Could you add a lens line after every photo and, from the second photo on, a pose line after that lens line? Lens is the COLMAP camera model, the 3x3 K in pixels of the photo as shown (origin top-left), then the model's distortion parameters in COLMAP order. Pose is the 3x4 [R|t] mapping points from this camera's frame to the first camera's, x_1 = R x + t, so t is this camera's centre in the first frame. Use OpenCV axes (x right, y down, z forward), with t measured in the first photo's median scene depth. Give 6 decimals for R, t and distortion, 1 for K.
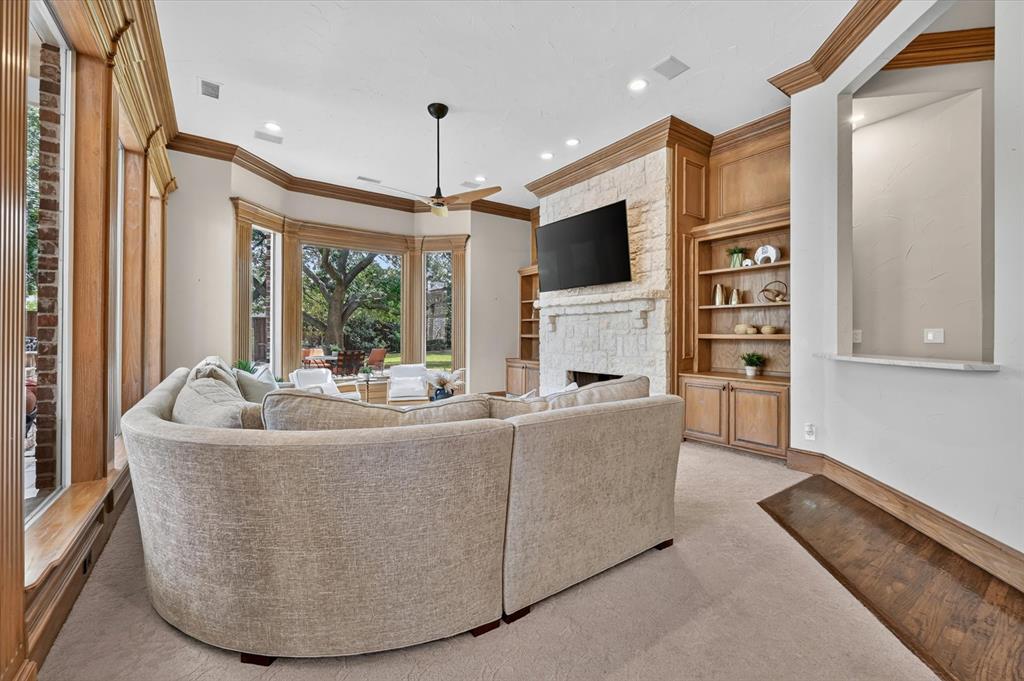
lens RADIAL K [[418.0, 0, 512.3], [0, 418.0, 335.5], [0, 0, 1]] dist [0.001636, 0.000114]
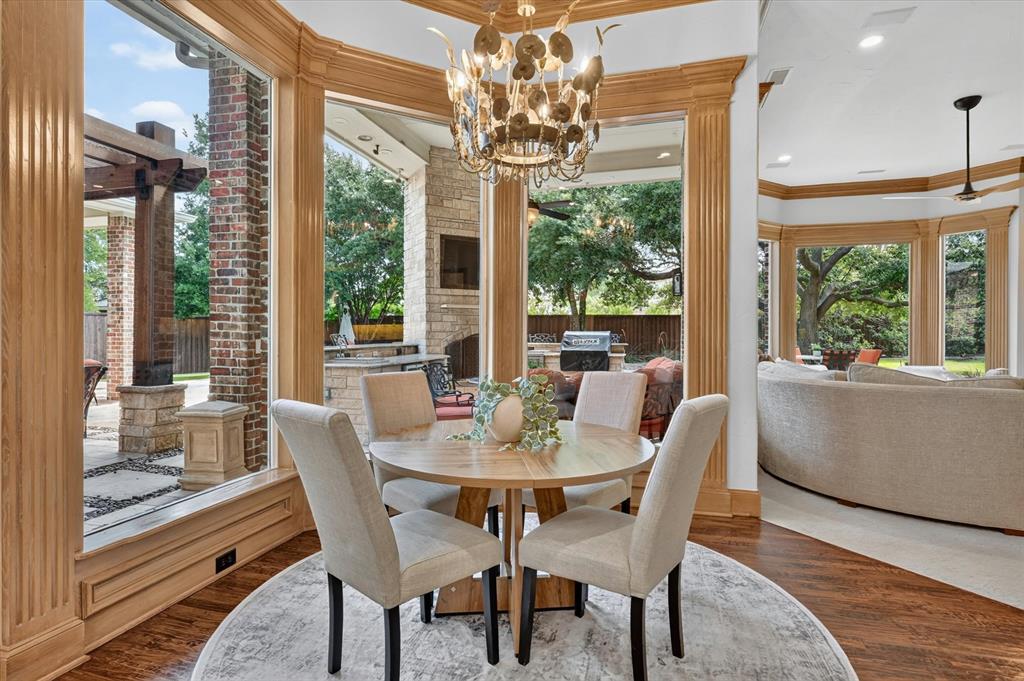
lens RADIAL K [[516.0, 0, 511.1], [0, 516.0, 335.9], [0, 0, 1]] dist [0.000520, -0.001551]
pose [[0.630704, 0.002126, -0.776020, 0.052125], [0.000724, 0.999994, 0.003329, 0.000916], [0.776023, -0.002662, 0.630699, -0.357000]]
